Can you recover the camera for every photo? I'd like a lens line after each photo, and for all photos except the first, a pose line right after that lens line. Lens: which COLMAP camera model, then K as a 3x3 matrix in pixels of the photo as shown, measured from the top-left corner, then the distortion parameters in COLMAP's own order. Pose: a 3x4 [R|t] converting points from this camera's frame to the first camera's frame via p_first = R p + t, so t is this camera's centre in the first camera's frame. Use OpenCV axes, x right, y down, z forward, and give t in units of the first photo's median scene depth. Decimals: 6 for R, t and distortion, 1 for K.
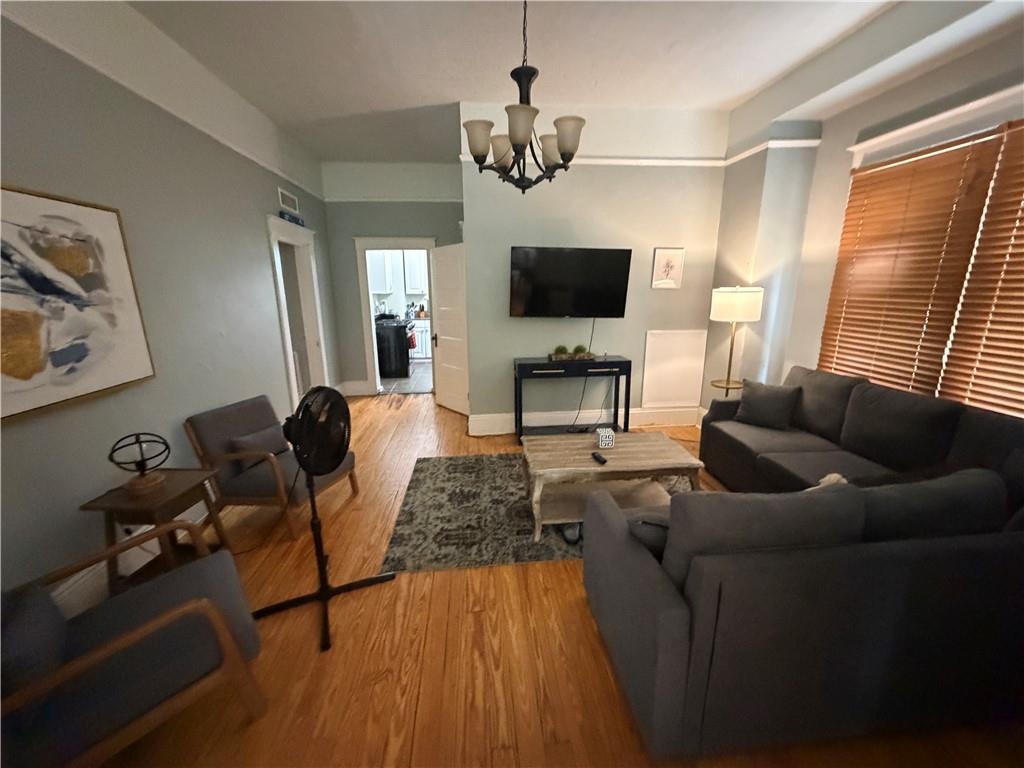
lens RADIAL K [[408.7, 0, 509.4], [0, 408.7, 385.4], [0, 0, 1]] dist [0.000712, -0.000049]
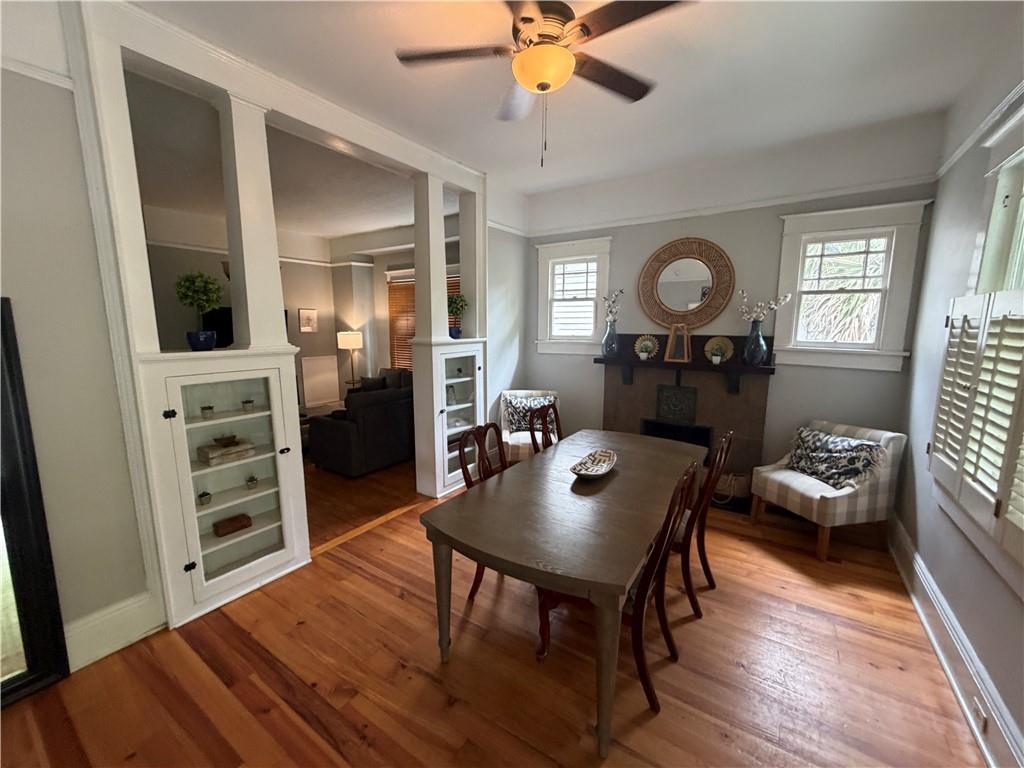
lens RADIAL K [[408.7, 0, 514.3], [0, 408.7, 388.2], [0, 0, 1]] dist [0.000712, -0.000049]
pose [[0.628100, -0.105299, 0.770975, -0.485192], [0.181185, 0.983359, -0.013302, 0.197027], [-0.756745, 0.148044, 0.636726, -0.807543]]
